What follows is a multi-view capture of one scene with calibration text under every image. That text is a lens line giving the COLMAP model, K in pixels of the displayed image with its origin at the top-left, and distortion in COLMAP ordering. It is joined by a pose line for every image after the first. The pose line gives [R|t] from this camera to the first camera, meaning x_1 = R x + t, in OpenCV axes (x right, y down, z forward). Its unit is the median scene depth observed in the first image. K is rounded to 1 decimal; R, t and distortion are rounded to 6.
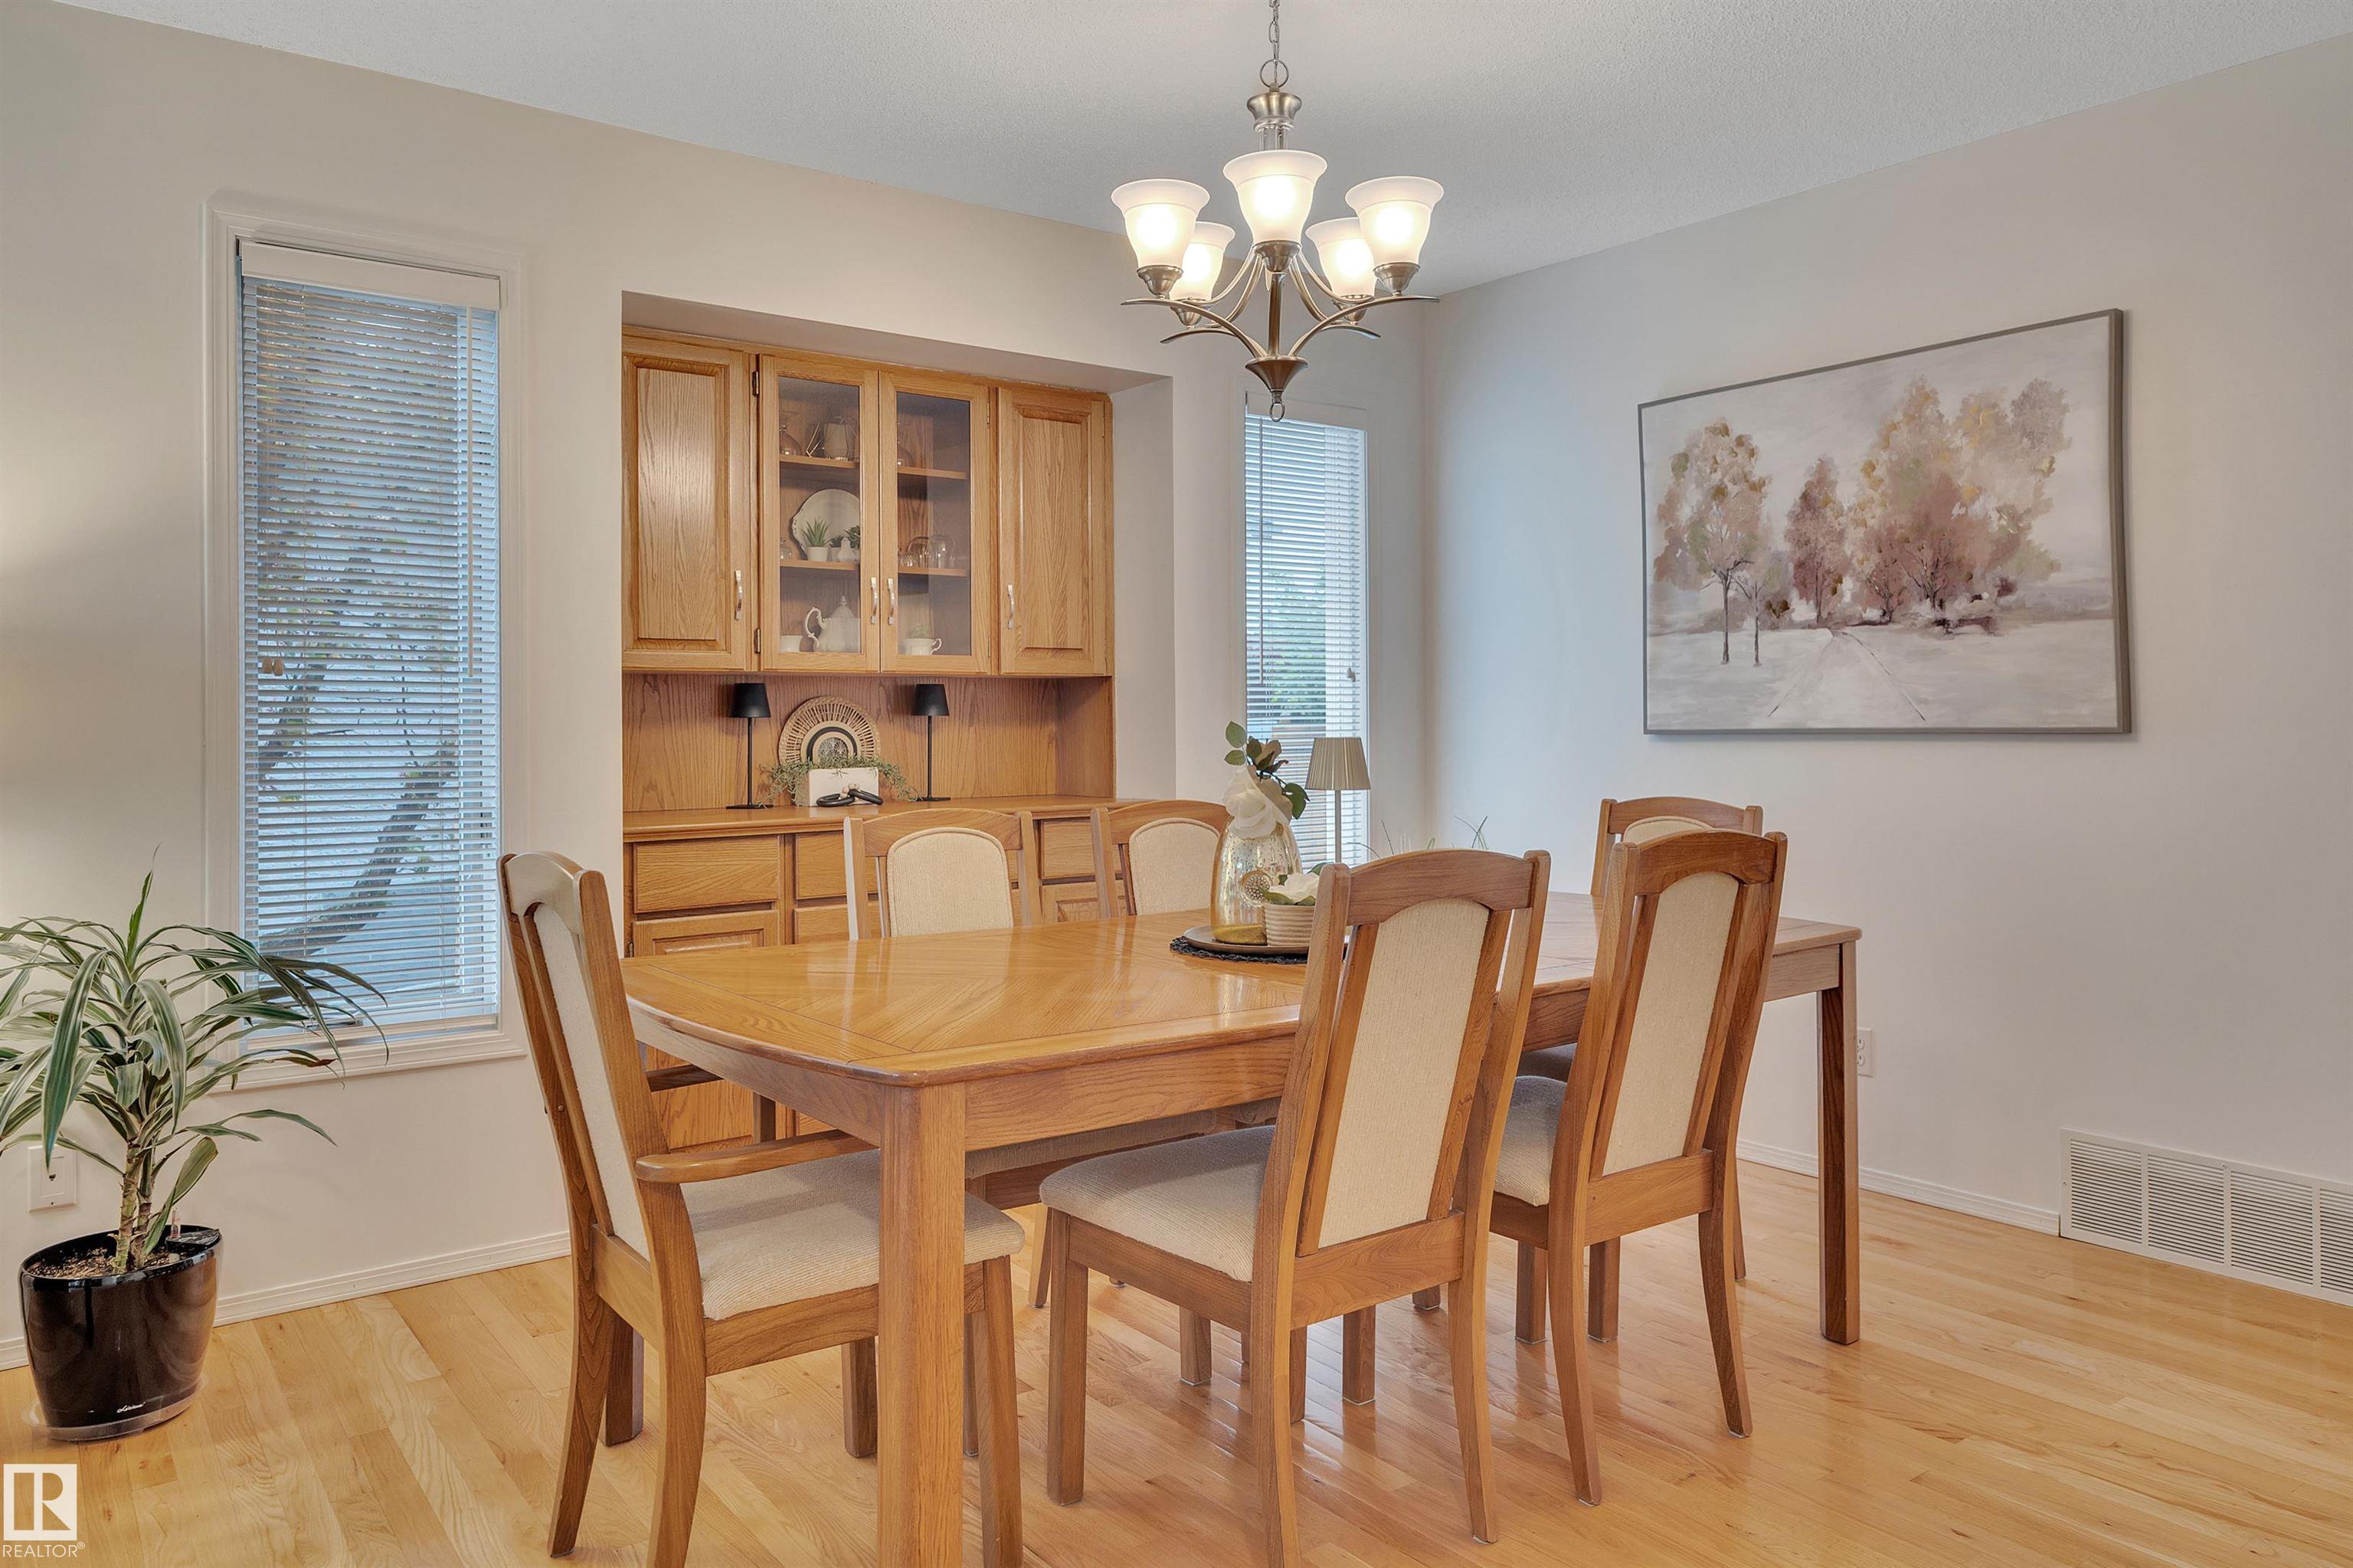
lens RADIAL K [[1567.7, 0, 1177.6], [0, 1567.7, 775.7], [0, 0, 1]] dist [0.009142, 0.001686]
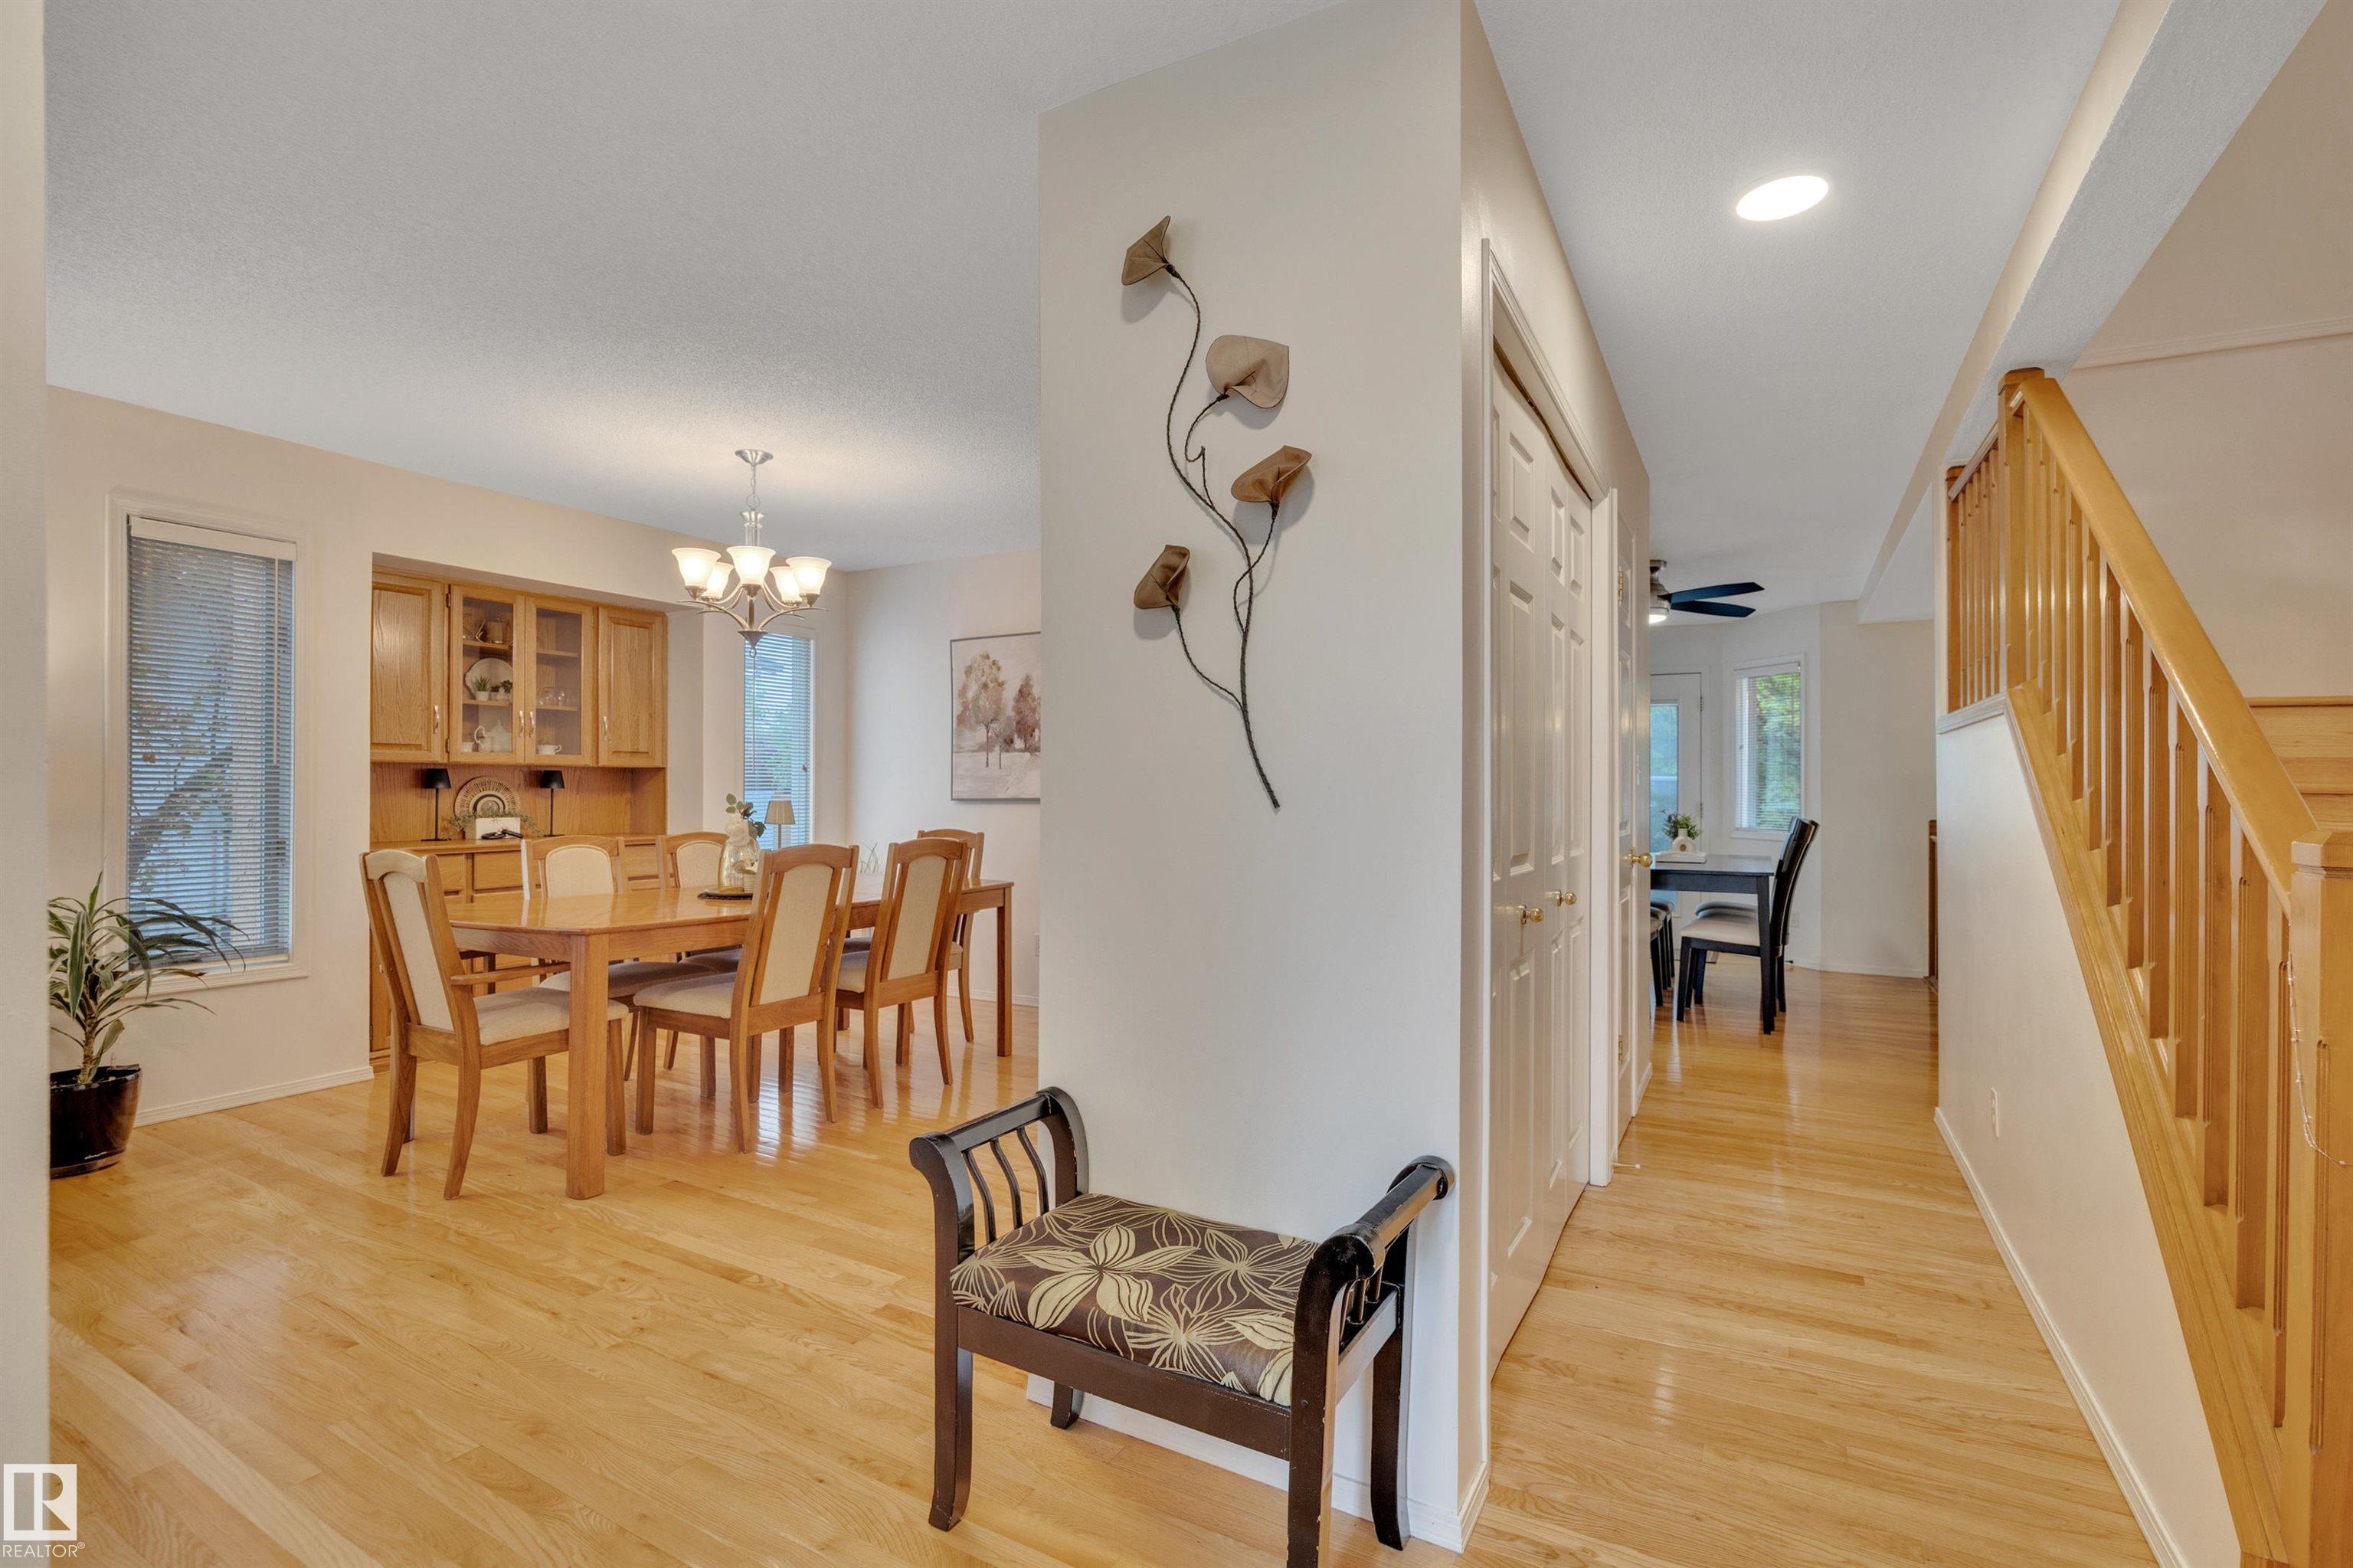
lens RADIAL K [[1067.6, 0, 1172.7], [0, 1067.6, 783.5], [0, 0, 1]] dist [-0.014616, -0.000053]
pose [[0.917227, 0.010751, 0.398221, 0.008930], [0.006289, 0.999120, -0.041459, 0.014900], [-0.398316, 0.040531, 0.916352, -0.527726]]
